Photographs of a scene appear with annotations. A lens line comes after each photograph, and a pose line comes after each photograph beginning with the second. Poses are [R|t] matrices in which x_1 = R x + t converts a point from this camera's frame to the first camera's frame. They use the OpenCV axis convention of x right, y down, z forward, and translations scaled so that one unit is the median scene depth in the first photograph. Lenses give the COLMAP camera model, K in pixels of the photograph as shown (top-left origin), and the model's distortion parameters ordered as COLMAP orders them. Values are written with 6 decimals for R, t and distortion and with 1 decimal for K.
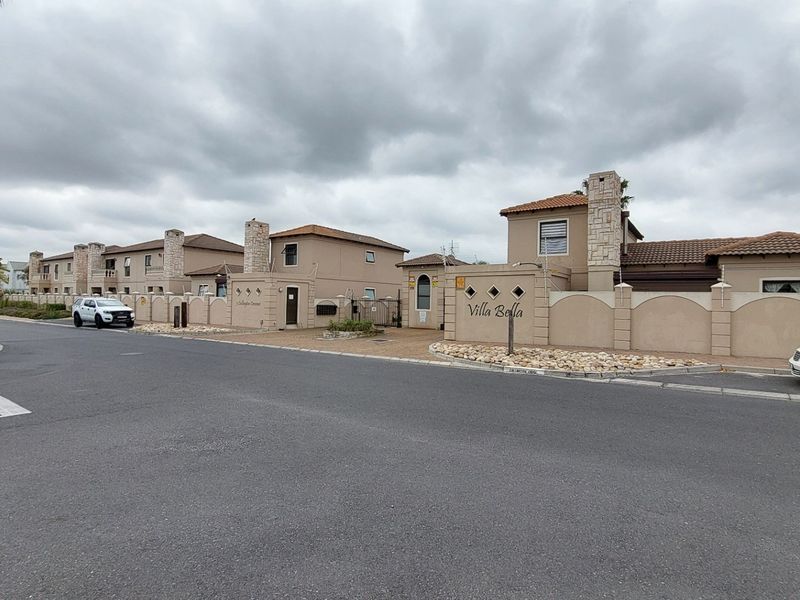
lens RADIAL K [[435.5, 0, 393.5], [0, 435.5, 296.6], [0, 0, 1]] dist [0.006063, 0.001953]
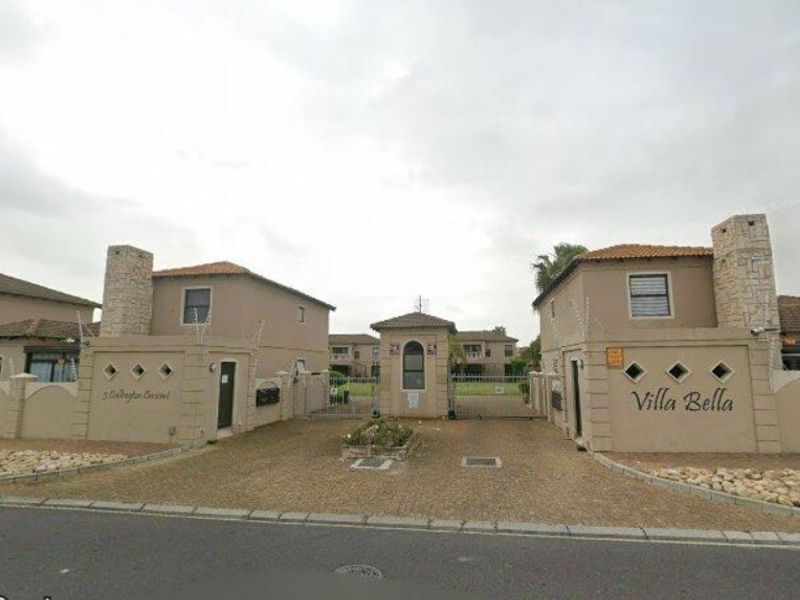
lens RADIAL K [[435.5, 0, 404.5], [0, 435.5, 303.2], [0, 0, 1]] dist [0.006063, 0.001953]
pose [[0.901295, 0.041879, 0.431176, -0.273788], [0.013249, 0.992186, -0.124063, -0.023975], [-0.433003, 0.117531, 0.893697, 0.381305]]
